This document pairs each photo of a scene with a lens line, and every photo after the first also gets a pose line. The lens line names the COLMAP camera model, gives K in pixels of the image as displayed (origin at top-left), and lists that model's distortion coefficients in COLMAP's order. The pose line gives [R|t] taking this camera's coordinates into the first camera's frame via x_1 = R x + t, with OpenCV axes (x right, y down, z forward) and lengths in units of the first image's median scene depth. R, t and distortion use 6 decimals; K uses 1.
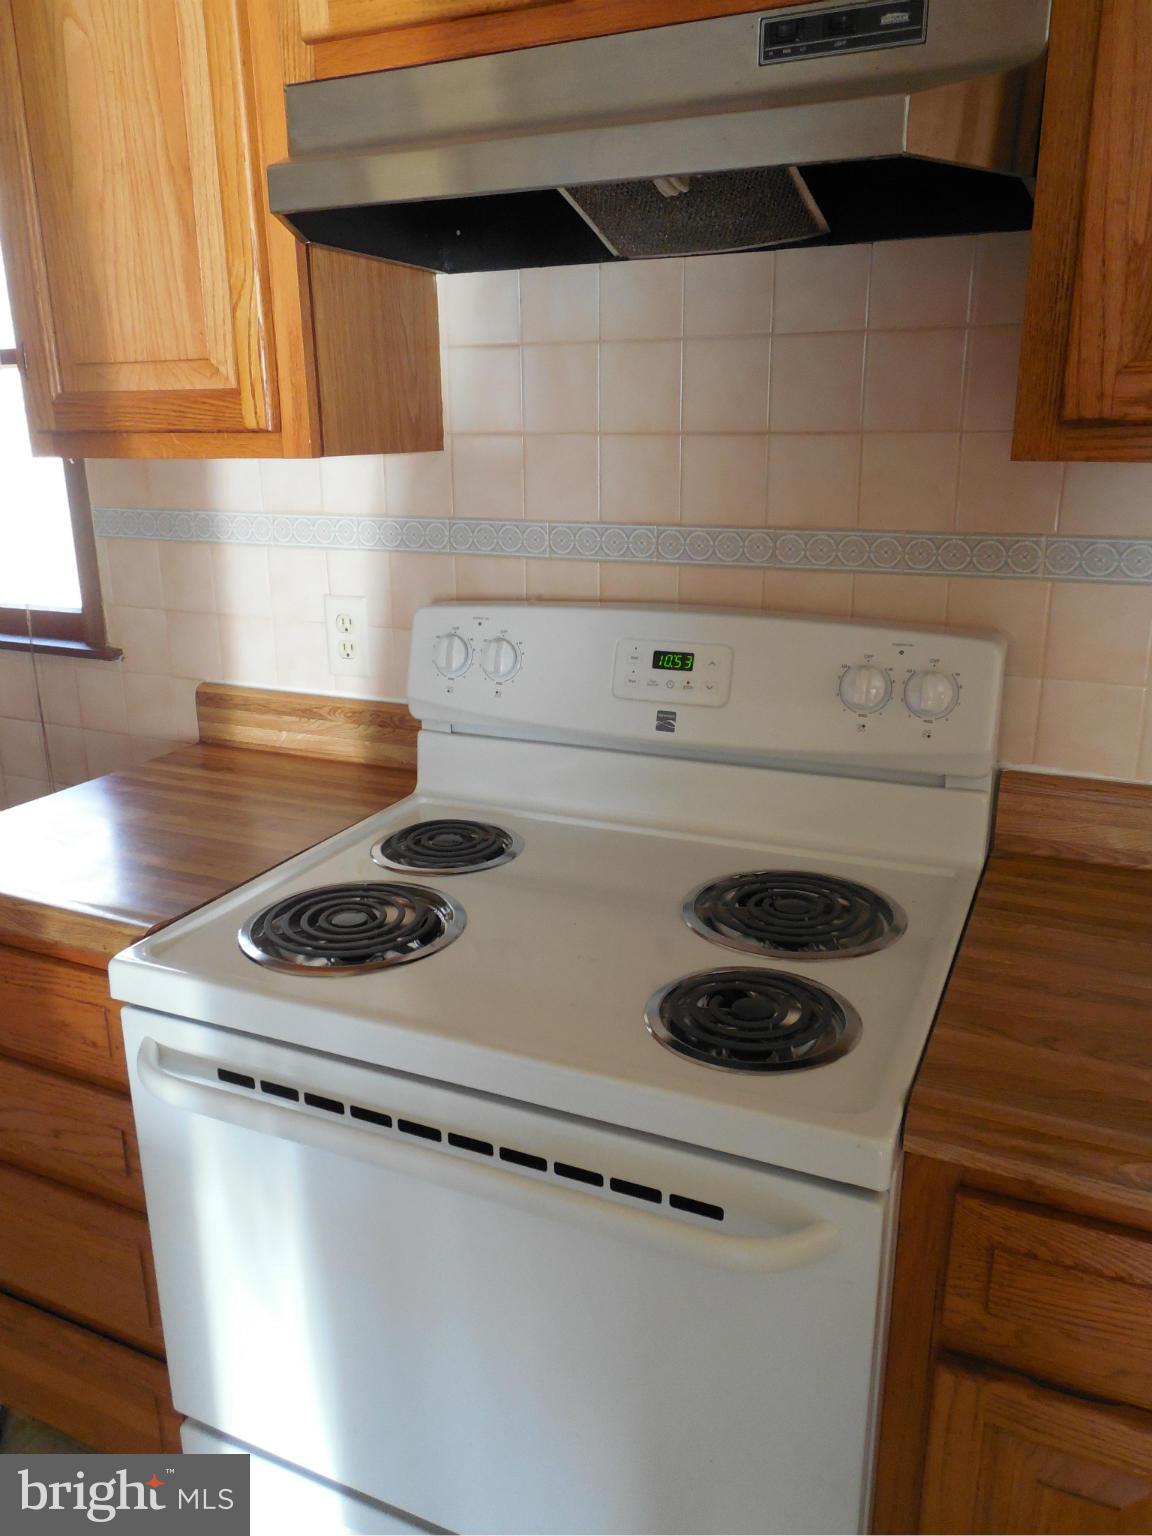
lens RADIAL K [[1154.6, 0, 575.5], [0, 1154.6, 764.1], [0, 0, 1]] dist [-0.007462, 0.010201]
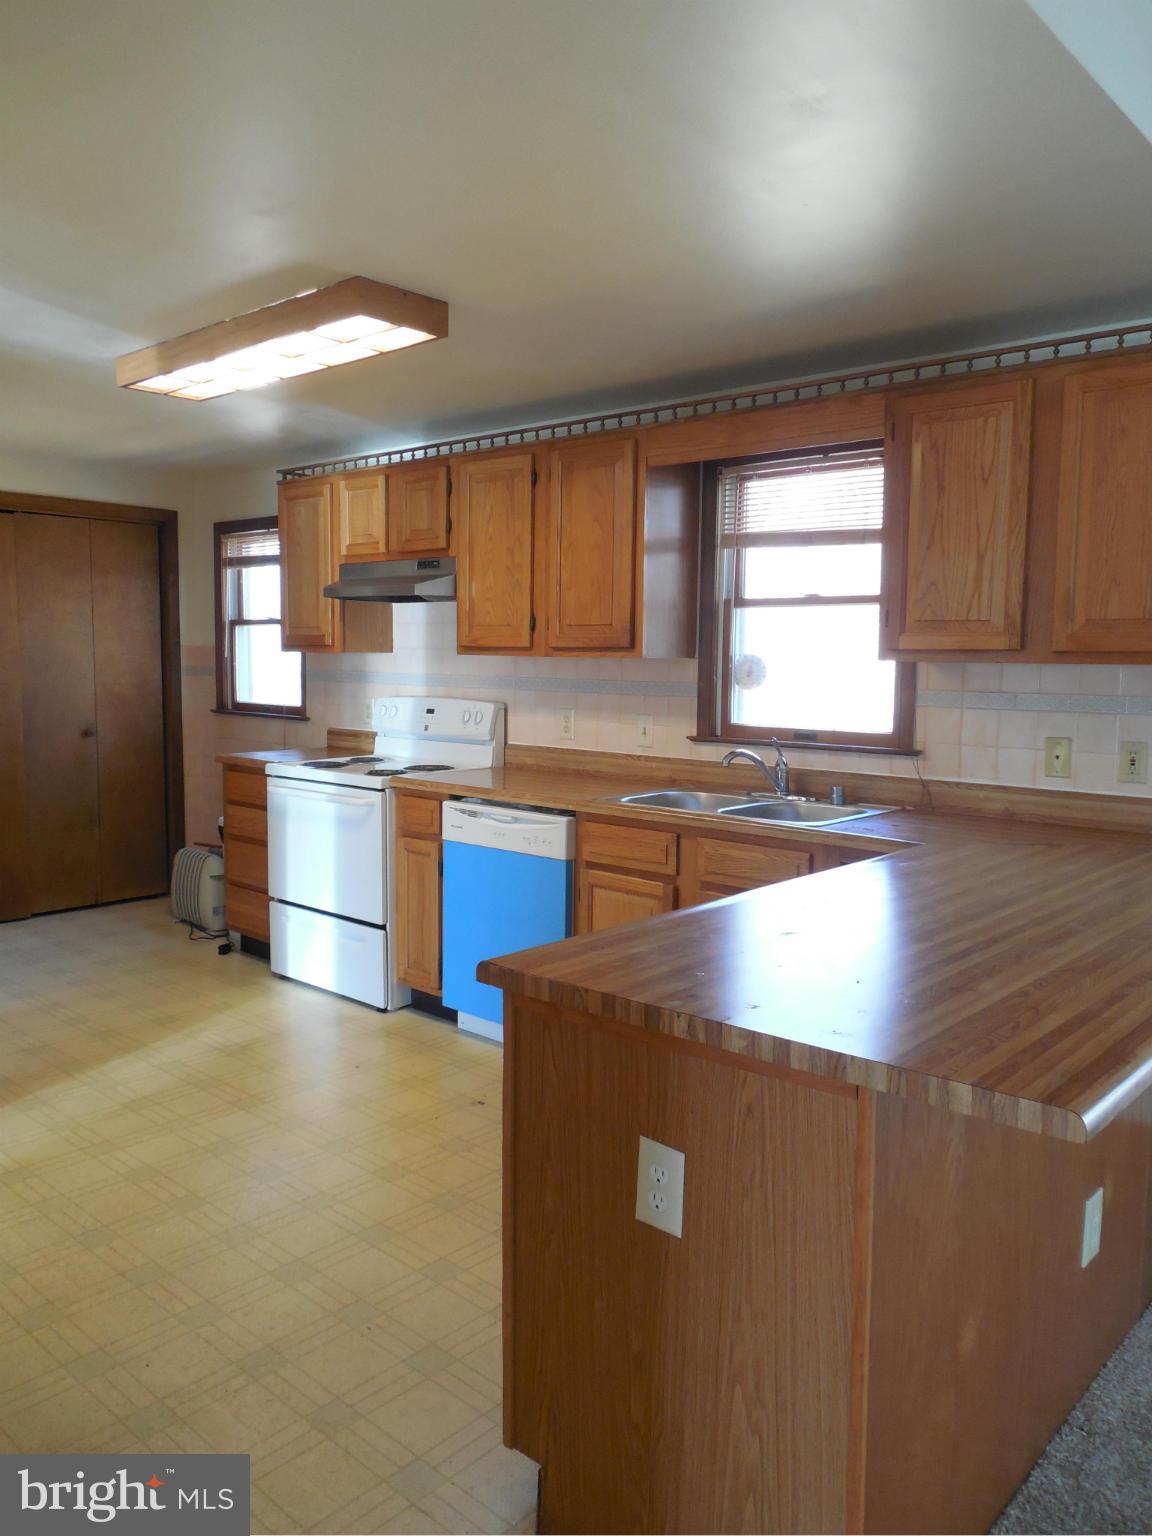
lens RADIAL K [[1154.6, 0, 582.4], [0, 1154.6, 767.4], [0, 0, 1]] dist [-0.007462, 0.010201]
pose [[0.957511, 0.050183, -0.283998, 1.585984], [-0.102930, 0.979356, -0.173977, 0.662394], [0.269404, 0.195817, 0.942909, -2.222666]]
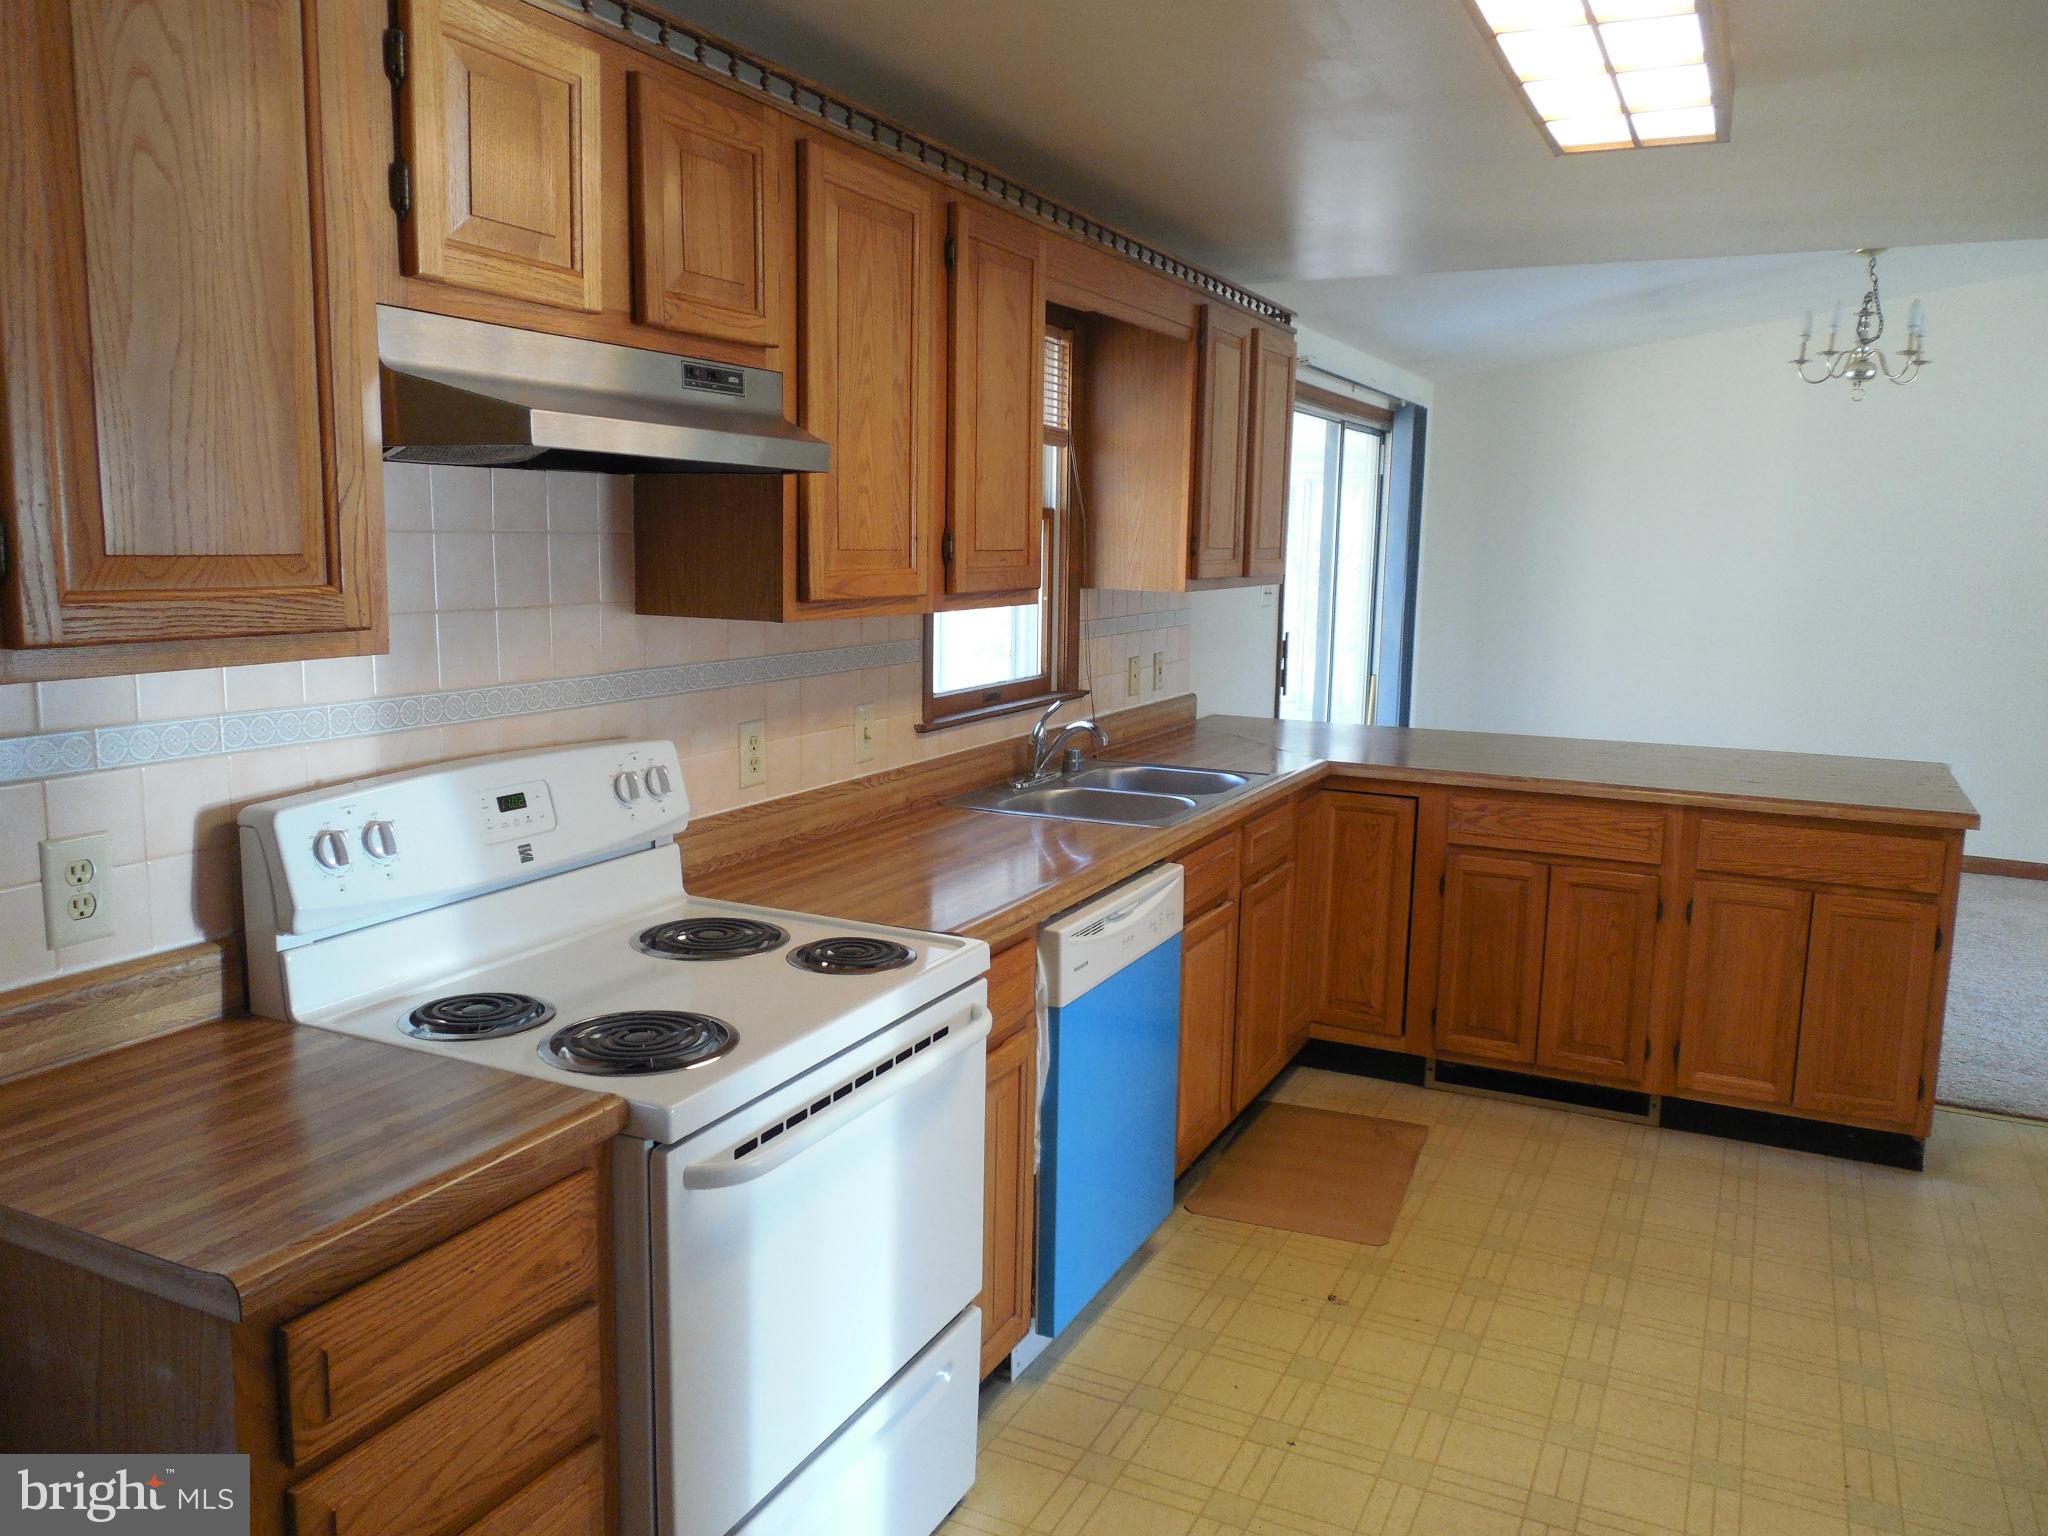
lens RADIAL K [[1539.5, 0, 1018.6], [0, 1539.5, 761.3], [0, 0, 1]] dist [-0.007462, 0.010201]
pose [[0.018712, -0.136686, 0.990438, -1.482196], [0.267502, 0.955182, 0.126766, -0.195843], [-0.963375, 0.262572, 0.054438, 0.431907]]
